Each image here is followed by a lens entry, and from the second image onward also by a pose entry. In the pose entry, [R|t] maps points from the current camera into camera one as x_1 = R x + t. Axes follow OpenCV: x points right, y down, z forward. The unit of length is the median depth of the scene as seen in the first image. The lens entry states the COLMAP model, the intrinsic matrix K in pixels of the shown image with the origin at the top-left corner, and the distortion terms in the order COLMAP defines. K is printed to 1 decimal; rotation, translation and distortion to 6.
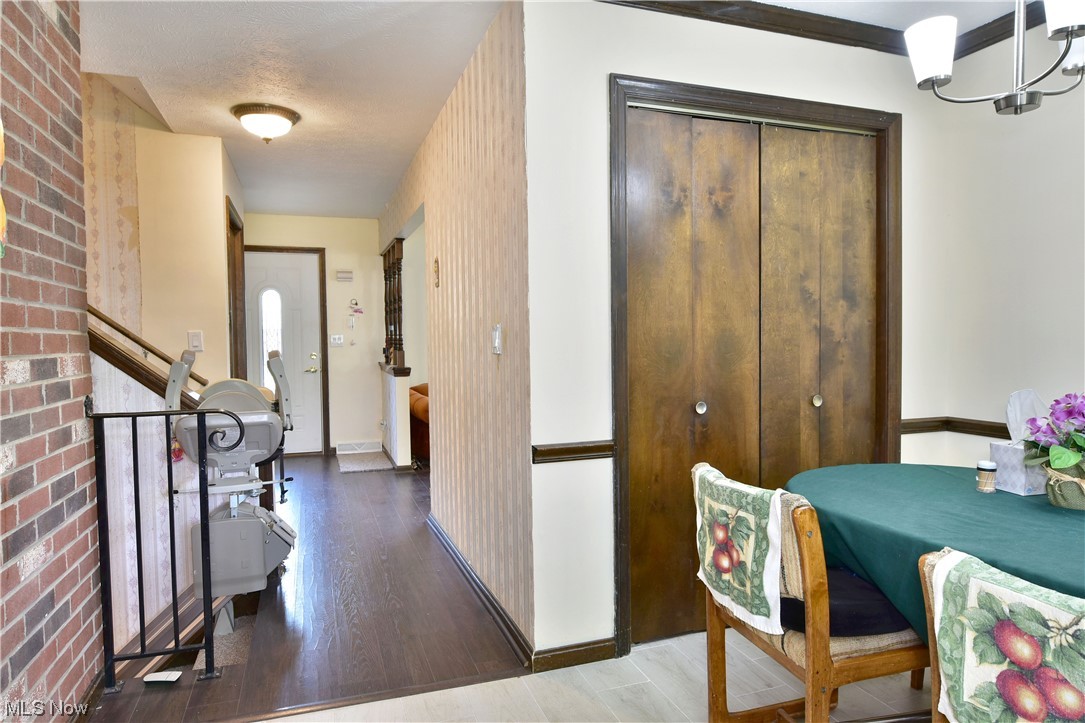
lens RADIAL K [[664.7, 0, 543.2], [0, 664.7, 364.8], [0, 0, 1]] dist [-0.003031, -0.013772]
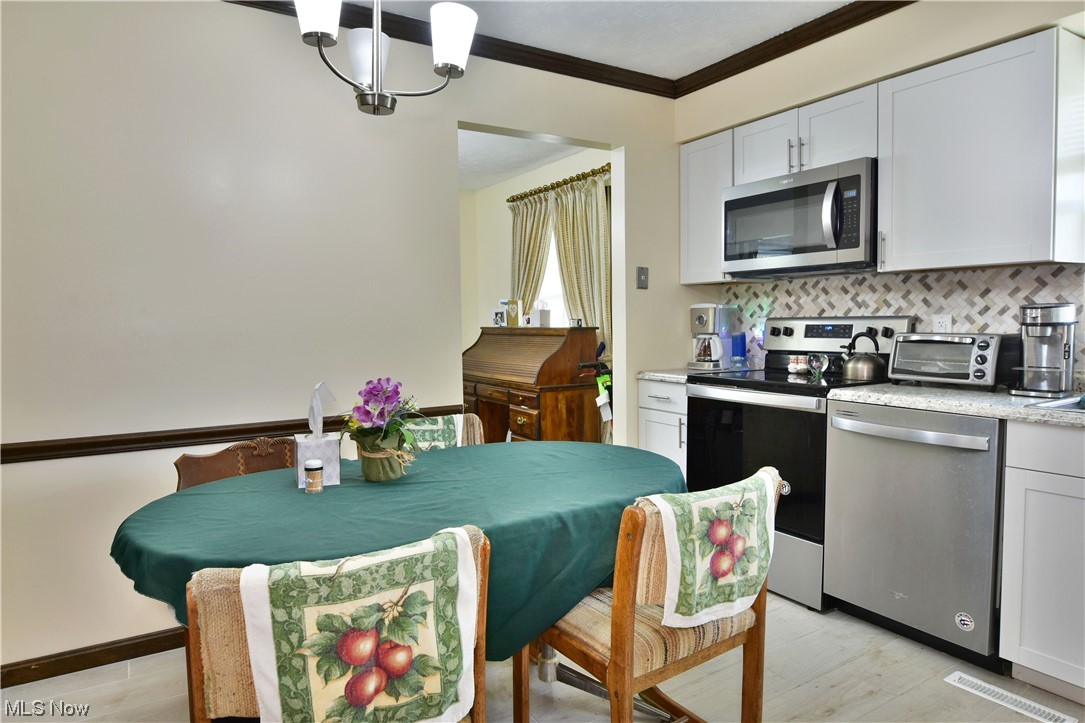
lens RADIAL K [[664.7, 0, 543.2], [0, 664.7, 364.8], [0, 0, 1]] dist [-0.003031, -0.013772]
pose [[-0.217306, -0.006345, 0.976083, -0.405933], [0.073770, 0.997012, 0.022905, -0.014264], [-0.973312, 0.076983, -0.216189, 1.003866]]
